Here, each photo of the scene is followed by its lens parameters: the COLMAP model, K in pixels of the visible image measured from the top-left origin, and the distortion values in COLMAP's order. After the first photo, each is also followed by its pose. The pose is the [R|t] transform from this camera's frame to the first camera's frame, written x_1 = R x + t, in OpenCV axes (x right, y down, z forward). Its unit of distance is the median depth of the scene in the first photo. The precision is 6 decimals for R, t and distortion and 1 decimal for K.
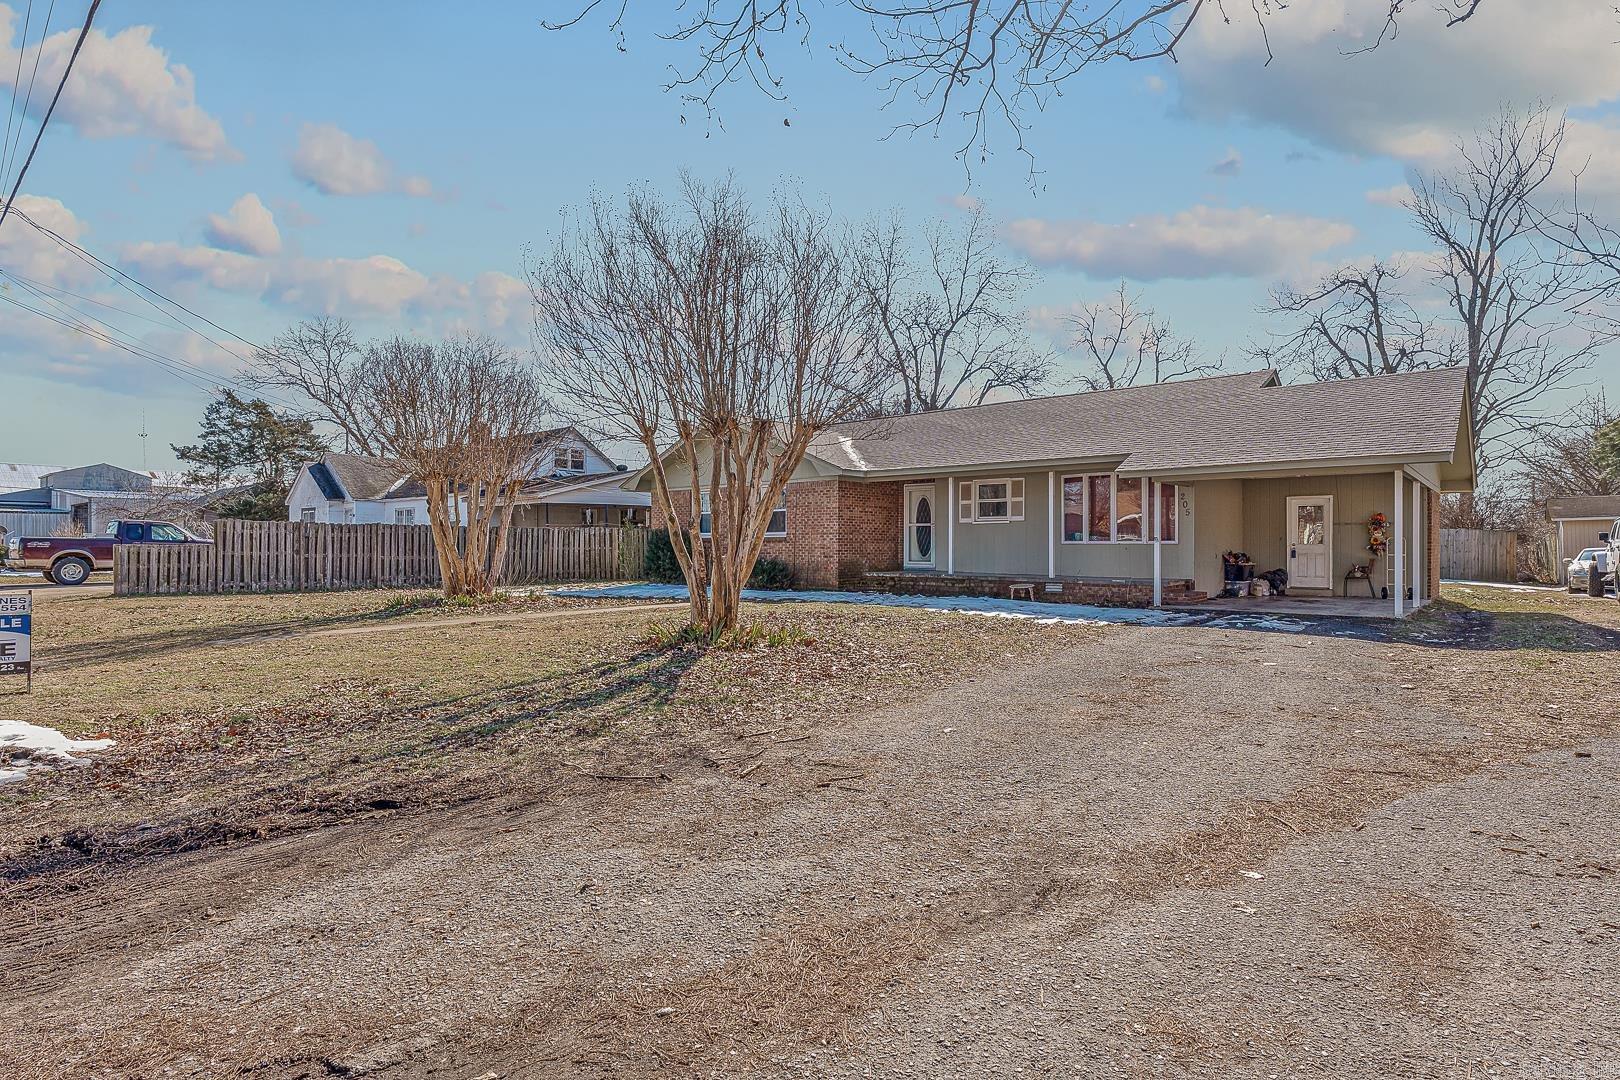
lens RADIAL K [[842.2, 0, 796.9], [0, 842.2, 549.2], [0, 0, 1]] dist [-0.004335, 0.004736]
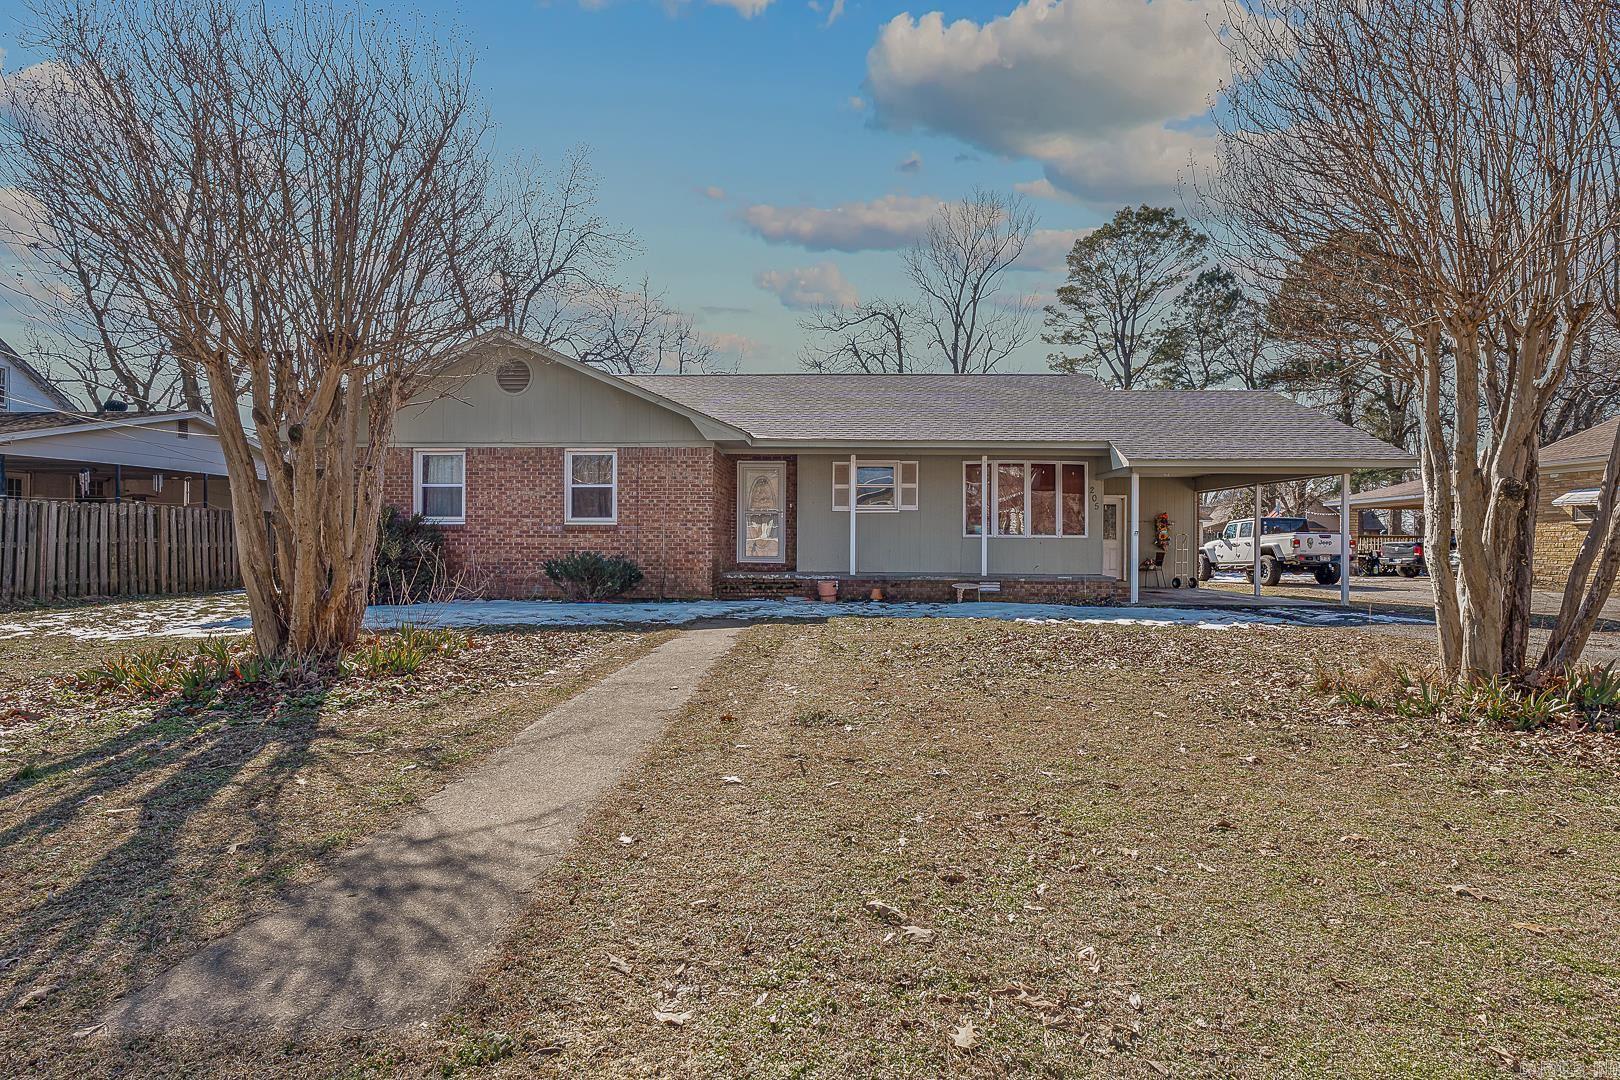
lens RADIAL K [[842.2, 0, 811.2], [0, 842.2, 542.1], [0, 0, 1]] dist [-0.004335, 0.004736]
pose [[0.774734, 0.003349, 0.632278, -0.335322], [-0.002154, 0.999994, -0.002657, 0.001115], [-0.632284, 0.000696, 0.774737, 0.363312]]
